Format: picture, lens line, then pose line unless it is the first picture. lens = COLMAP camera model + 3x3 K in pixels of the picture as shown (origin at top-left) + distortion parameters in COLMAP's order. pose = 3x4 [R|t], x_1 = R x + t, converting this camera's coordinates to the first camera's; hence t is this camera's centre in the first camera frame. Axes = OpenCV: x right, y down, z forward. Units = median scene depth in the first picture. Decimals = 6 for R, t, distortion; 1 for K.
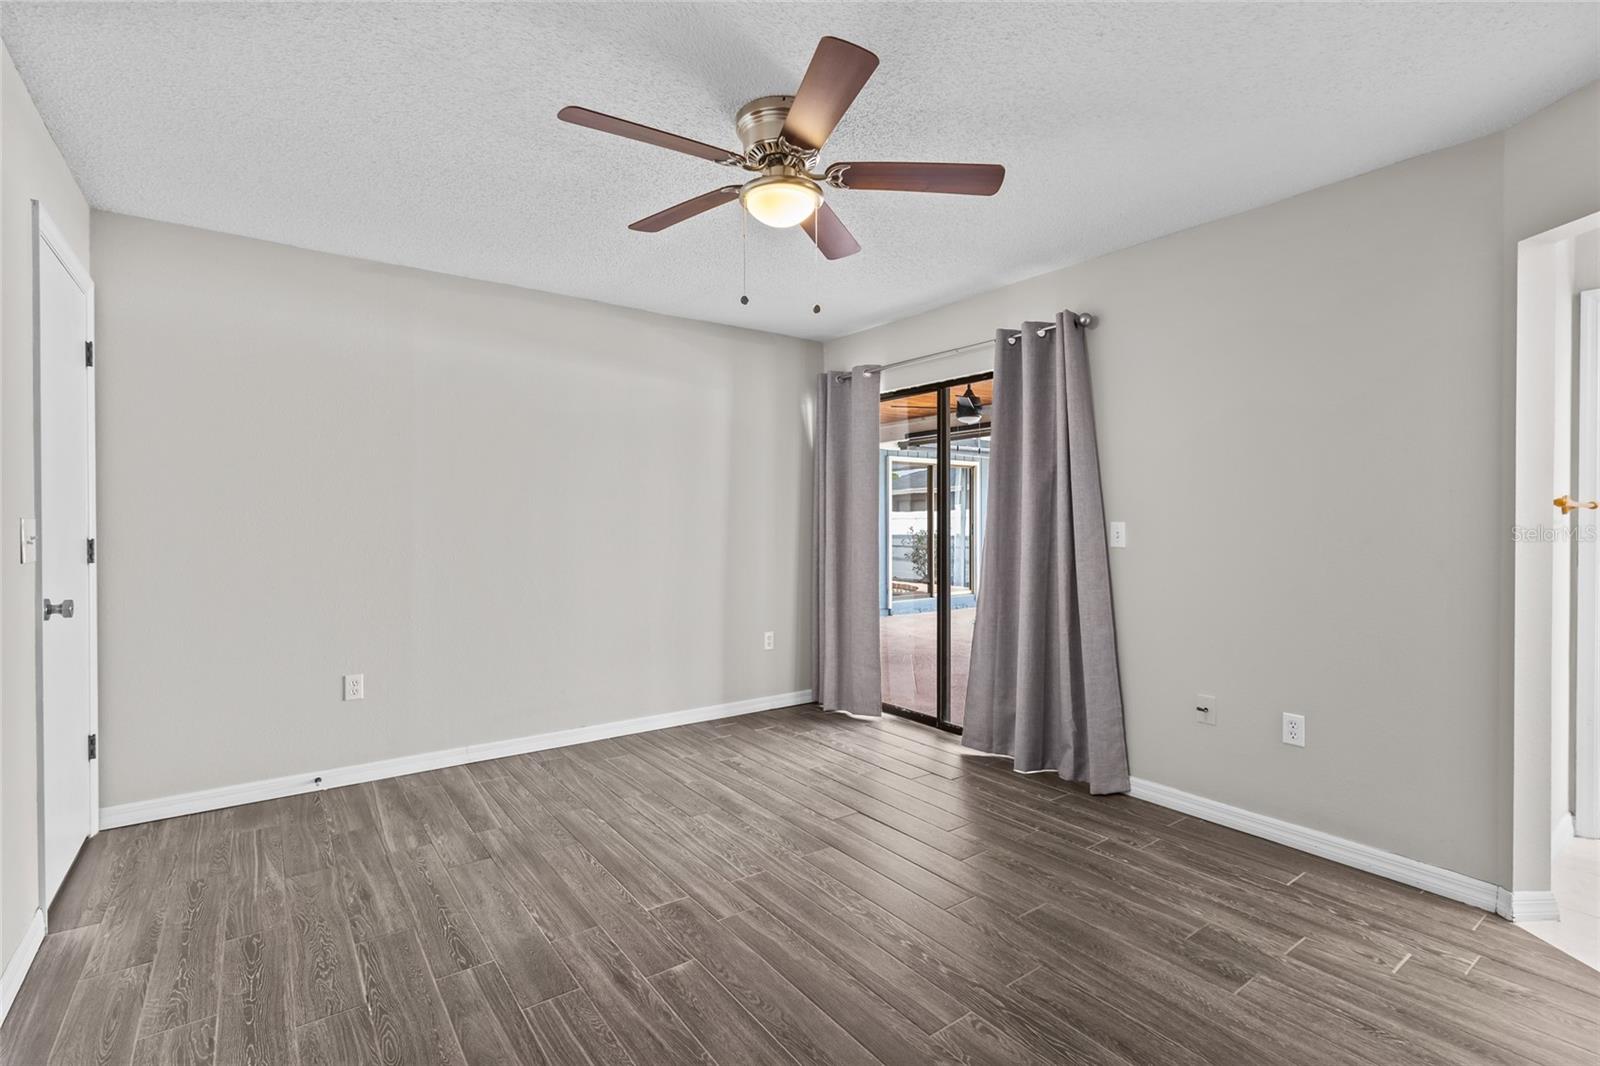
lens RADIAL K [[737.3, 0, 795.2], [0, 737.3, 527.9], [0, 0, 1]] dist [0.003750, 0.001109]
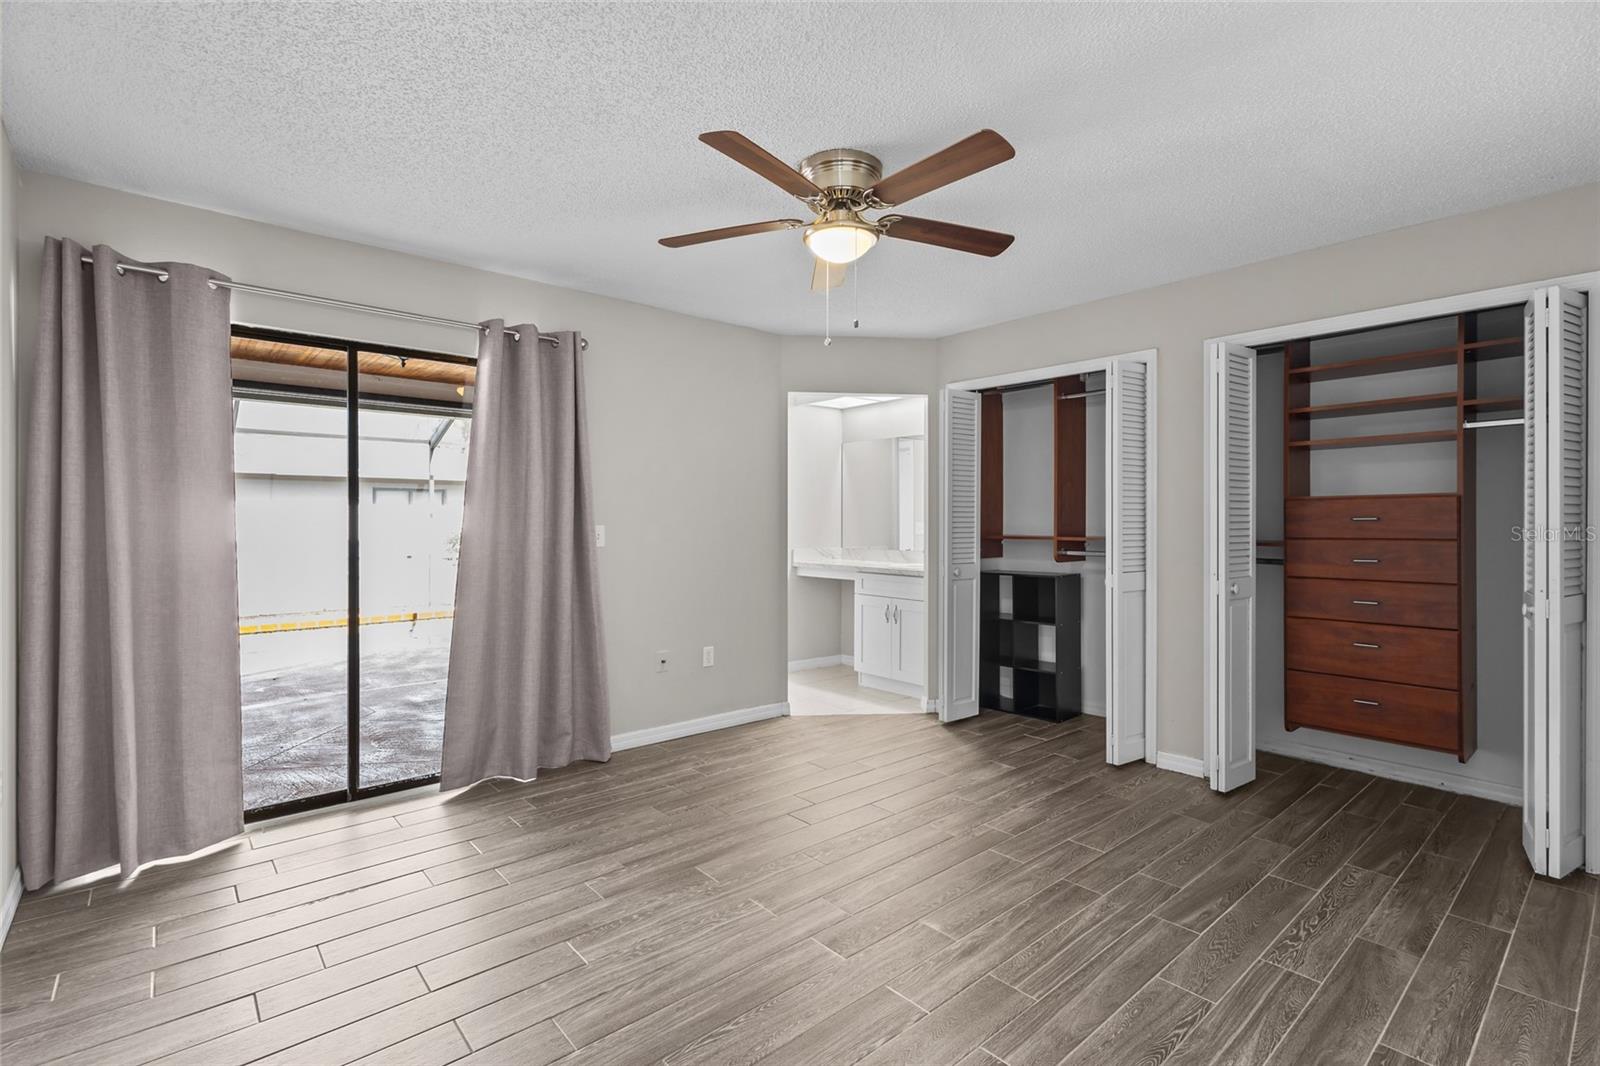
lens RADIAL K [[737.3, 0, 795.2], [0, 737.3, 527.9], [0, 0, 1]] dist [0.003750, 0.001109]
pose [[-0.081419, -0.008758, 0.996641, -0.755136], [0.006560, 0.999935, 0.009323, -0.013392], [-0.996658, 0.007297, -0.081357, 0.781811]]
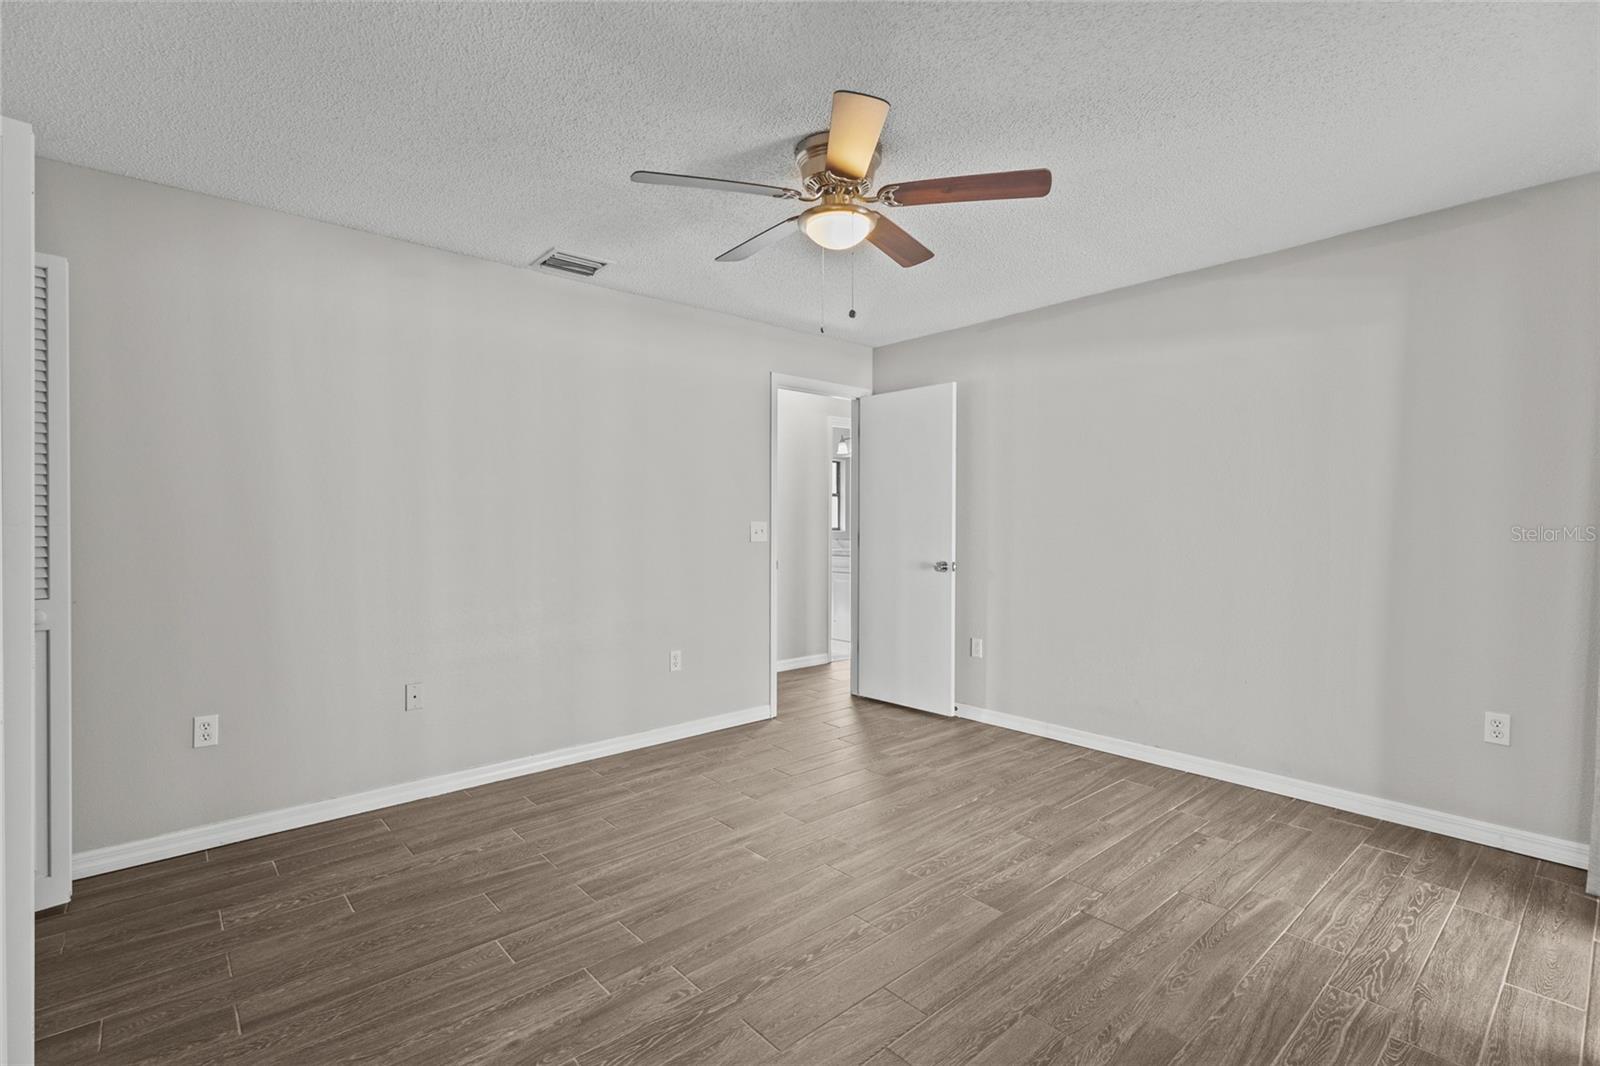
lens RADIAL K [[737.3, 0, 795.2], [0, 737.3, 527.9], [0, 0, 1]] dist [0.003750, 0.001109]
pose [[0.090838, 0.007412, -0.995838, 0.708596], [-0.009507, 0.999933, 0.006576, -0.005441], [0.995820, 0.008870, 0.090903, 0.567342]]
